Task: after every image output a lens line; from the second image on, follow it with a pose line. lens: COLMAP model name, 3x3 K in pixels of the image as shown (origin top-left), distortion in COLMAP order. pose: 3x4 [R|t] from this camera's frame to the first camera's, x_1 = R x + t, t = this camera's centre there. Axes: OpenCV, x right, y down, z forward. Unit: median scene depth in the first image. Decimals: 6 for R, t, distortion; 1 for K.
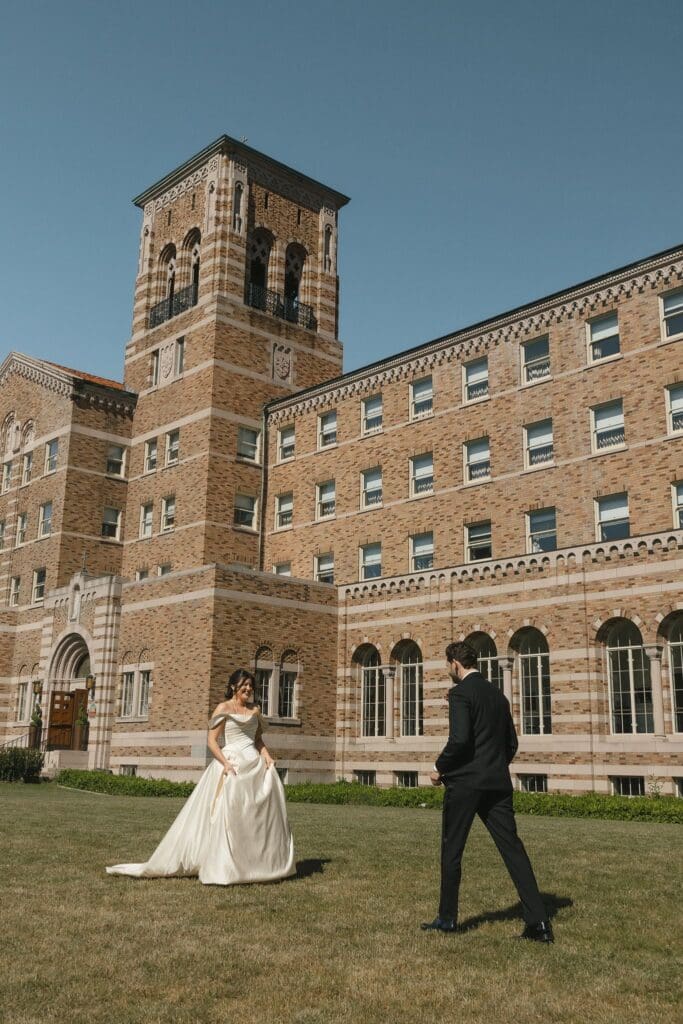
lens RADIAL K [[1030.9, 0, 320.6], [0, 1030.9, 495.1], [0, 0, 1]] dist [0.008158, -0.002863]
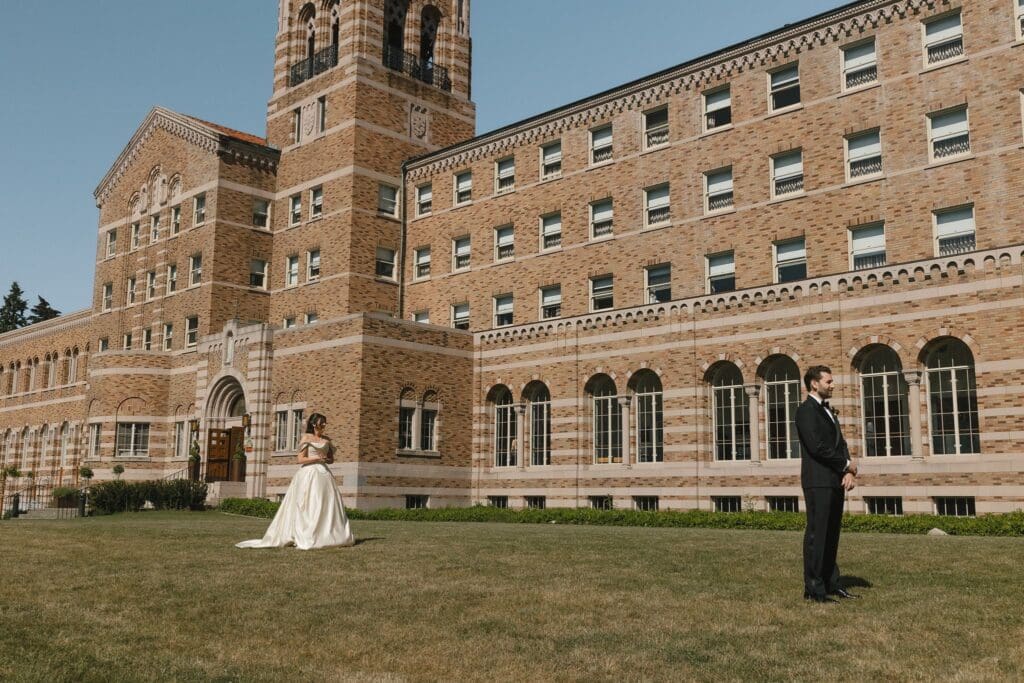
lens RADIAL K [[999.5, 0, 512.0], [0, 999.5, 341.5], [0, 0, 1]] dist [0.012576, 0.000277]
pose [[0.997543, -0.000872, 0.070045, -0.017097], [-0.006119, 0.995015, 0.099537, -0.008744], [-0.069782, -0.099721, 0.992565, -0.062397]]
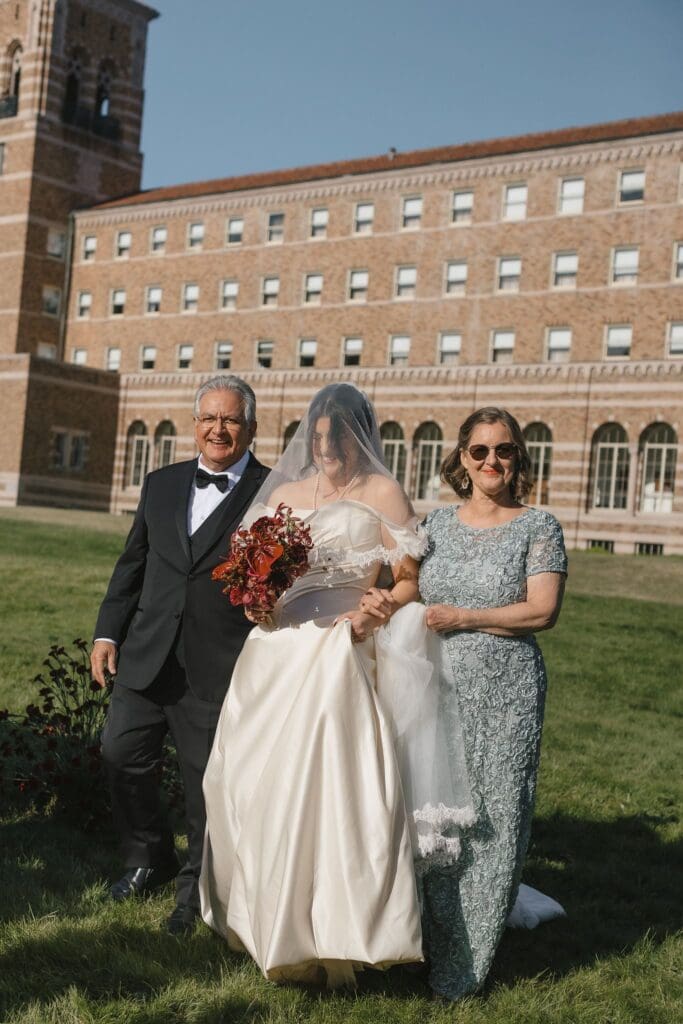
lens RADIAL K [[1428.8, 0, 341.5], [0, 1428.8, 512.0], [0, 0, 1]] dist [-0.001697, -0.015466]
pose [[0.986455, 0.063477, 0.151254, 0.029842], [-0.097514, 0.968396, 0.229565, -0.190673], [-0.131902, -0.241205, 0.961469, -0.847730]]
